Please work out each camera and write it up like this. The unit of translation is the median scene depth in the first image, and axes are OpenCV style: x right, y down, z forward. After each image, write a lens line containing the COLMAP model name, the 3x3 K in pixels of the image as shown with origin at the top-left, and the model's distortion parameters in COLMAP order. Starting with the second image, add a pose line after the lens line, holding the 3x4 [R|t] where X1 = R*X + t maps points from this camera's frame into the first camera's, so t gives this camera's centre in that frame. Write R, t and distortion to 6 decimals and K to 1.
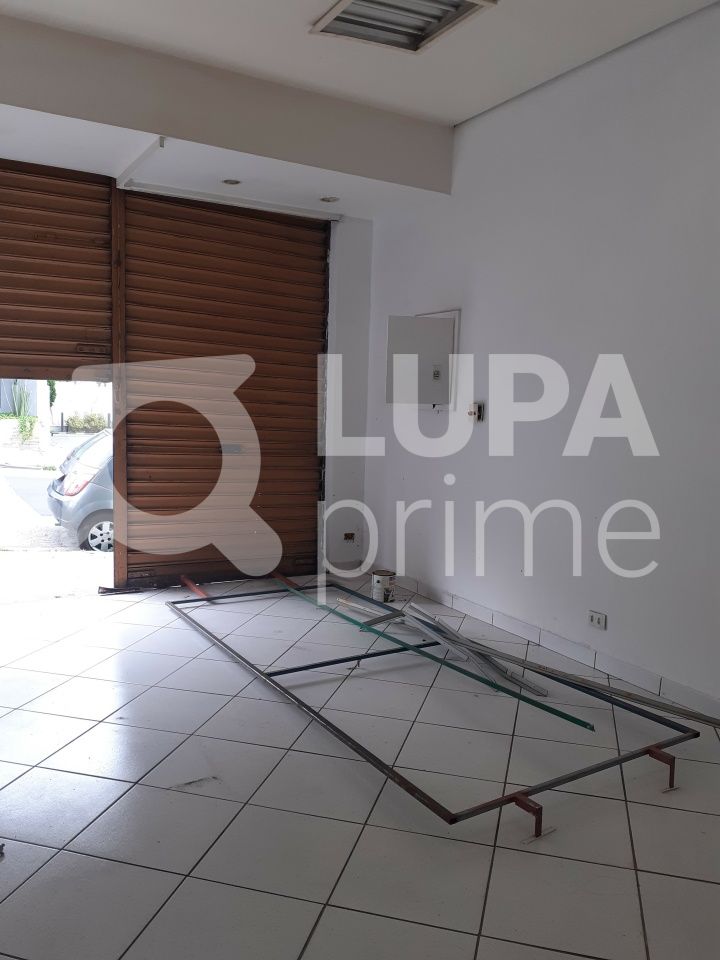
lens RADIAL K [[771.2, 0, 360.0], [0, 771.2, 480.0], [0, 0, 1]] dist [0.114972, -0.241389]
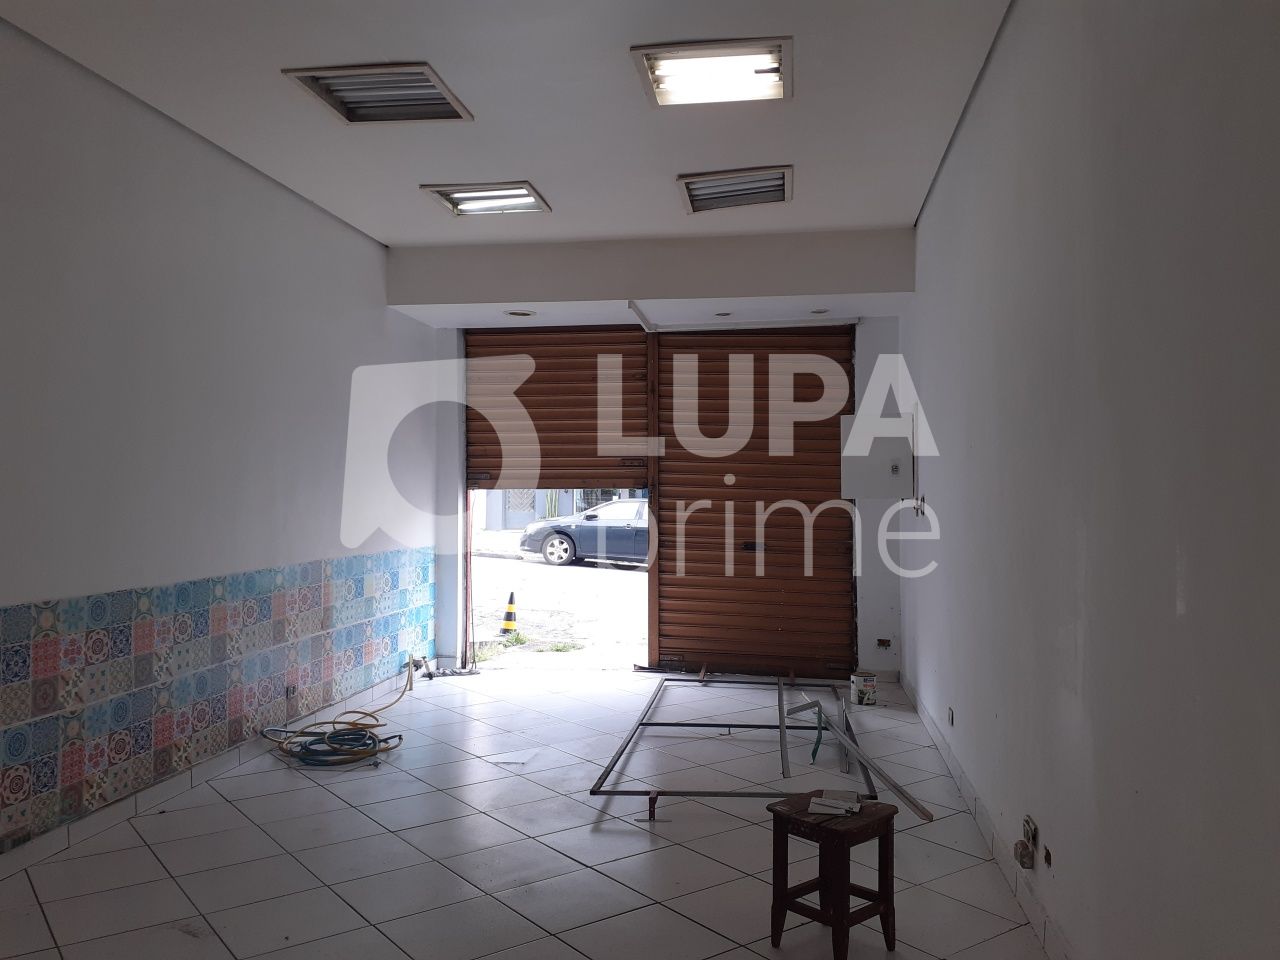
lens RADIAL K [[1028.3, 0, 639.3], [0, 1028.3, 466.7], [0, 0, 1]] dist [0.114972, -0.241389]
pose [[0.774889, -0.045495, -0.630458, 0.651417], [-0.045704, 0.990763, -0.127670, 0.041351], [0.630442, 0.127745, 0.765652, -0.208867]]
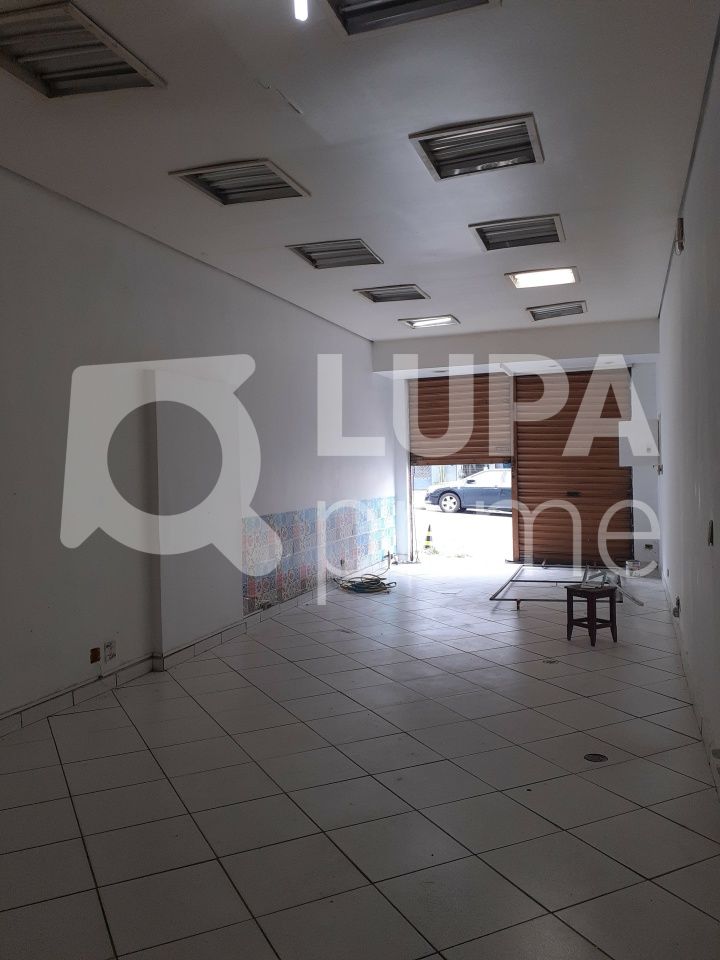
lens RADIAL K [[771.2, 0, 360.0], [0, 771.2, 480.0], [0, 0, 1]] dist [0.114972, -0.241389]
pose [[0.650259, -0.028843, -0.759165, 1.015078], [-0.044220, 0.996148, -0.075723, 0.098977], [0.758425, 0.082810, 0.646478, -0.681831]]
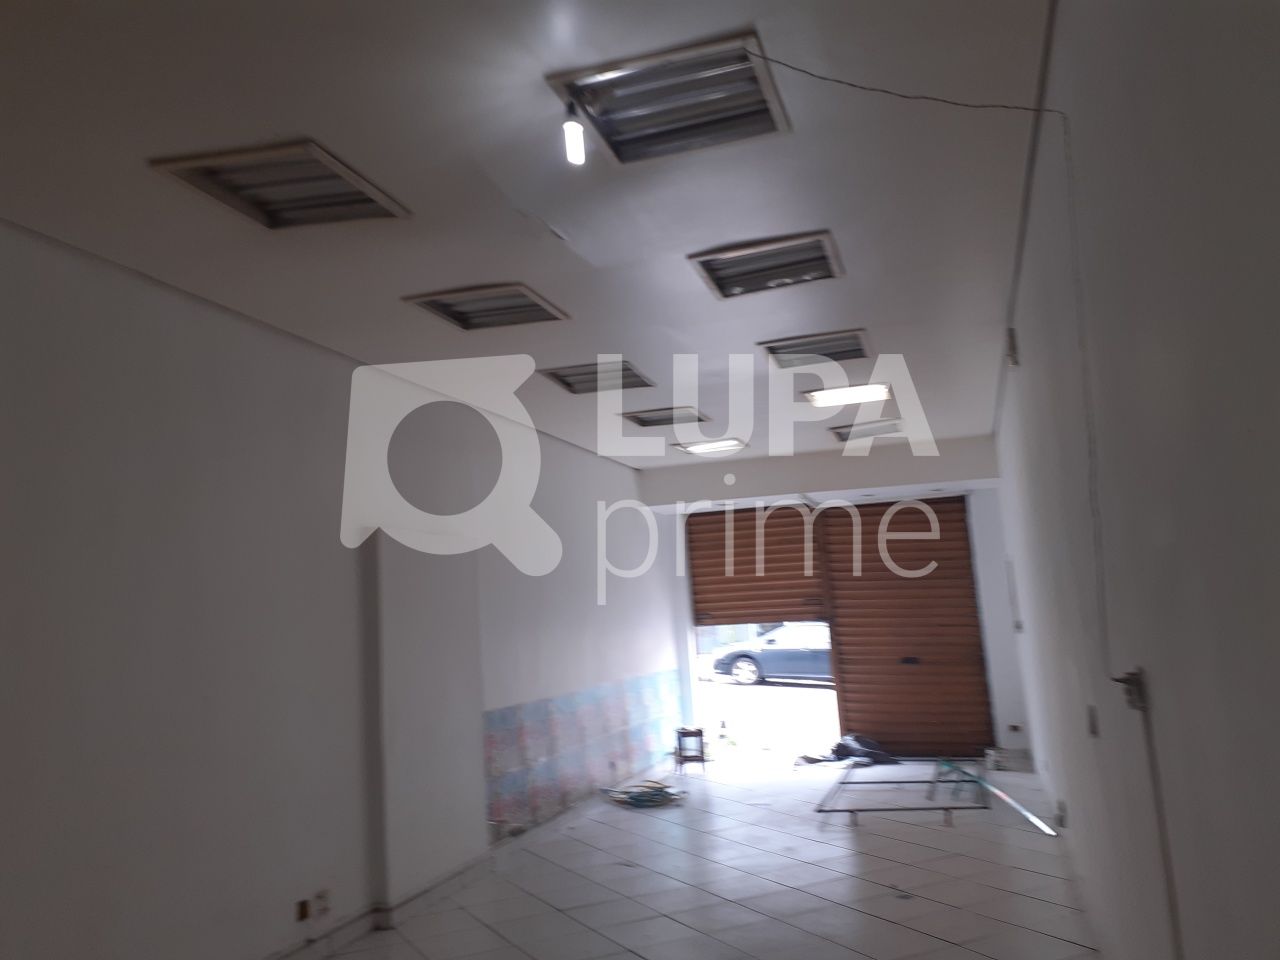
lens RADIAL K [[1029.4, 0, 610.2], [0, 1029.4, 455.3], [0, 0, 1]] dist [0.105972, -0.175567]
pose [[0.644845, -0.186552, -0.741197, 1.055081], [-0.007632, 0.968136, -0.250310, 0.085823], [0.764275, 0.167068, 0.622873, -0.751585]]
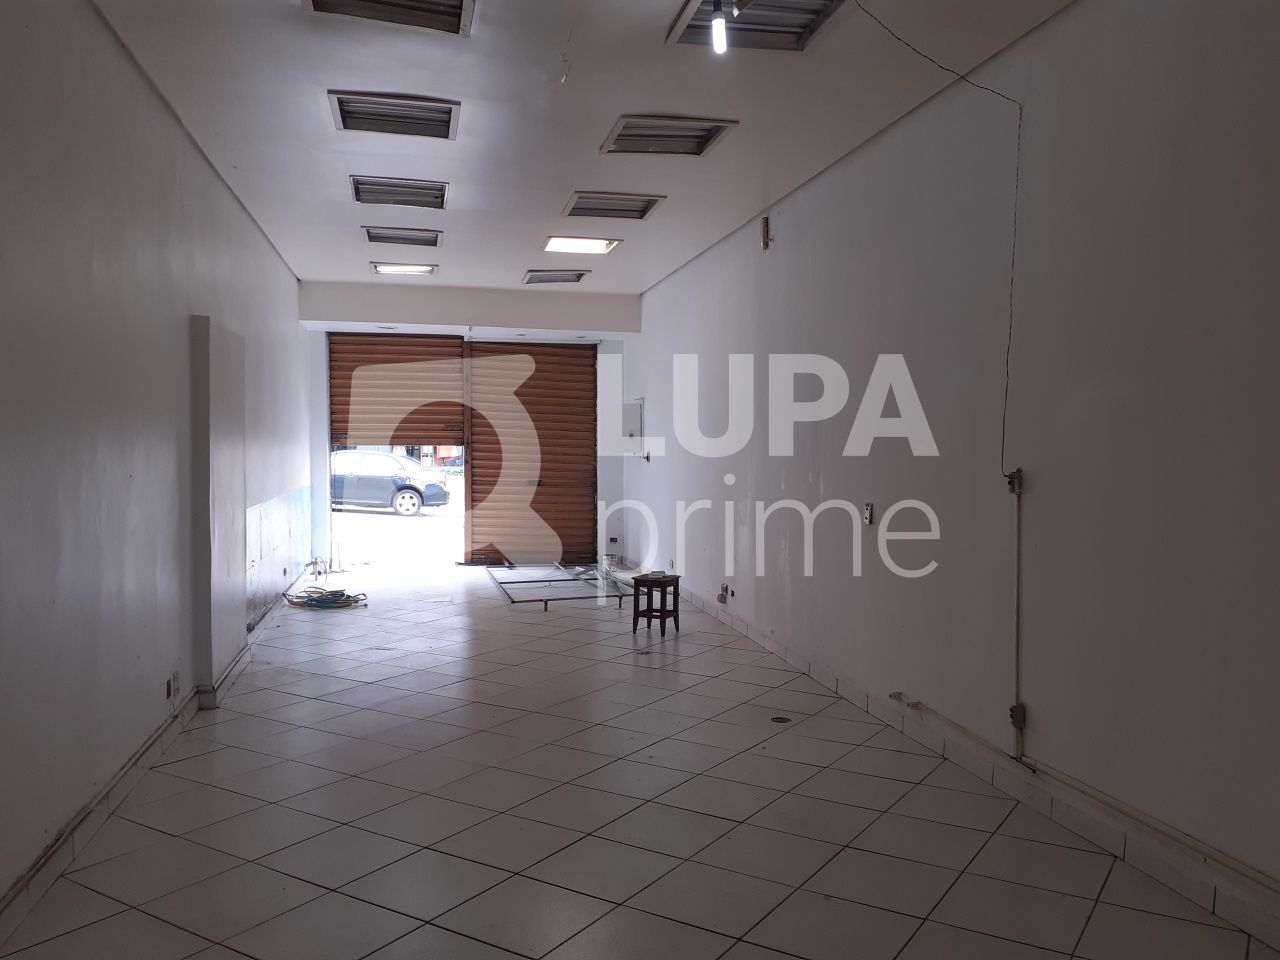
lens RADIAL K [[1032.7, 0, 640.5], [0, 1032.7, 468.4], [0, 0, 1]] dist [0.285872, -0.780646]
pose [[0.947782, -0.019345, -0.318333, 0.811709], [-0.009424, 0.996024, -0.088589, 0.131852], [0.318781, 0.086963, 0.943831, -1.100022]]
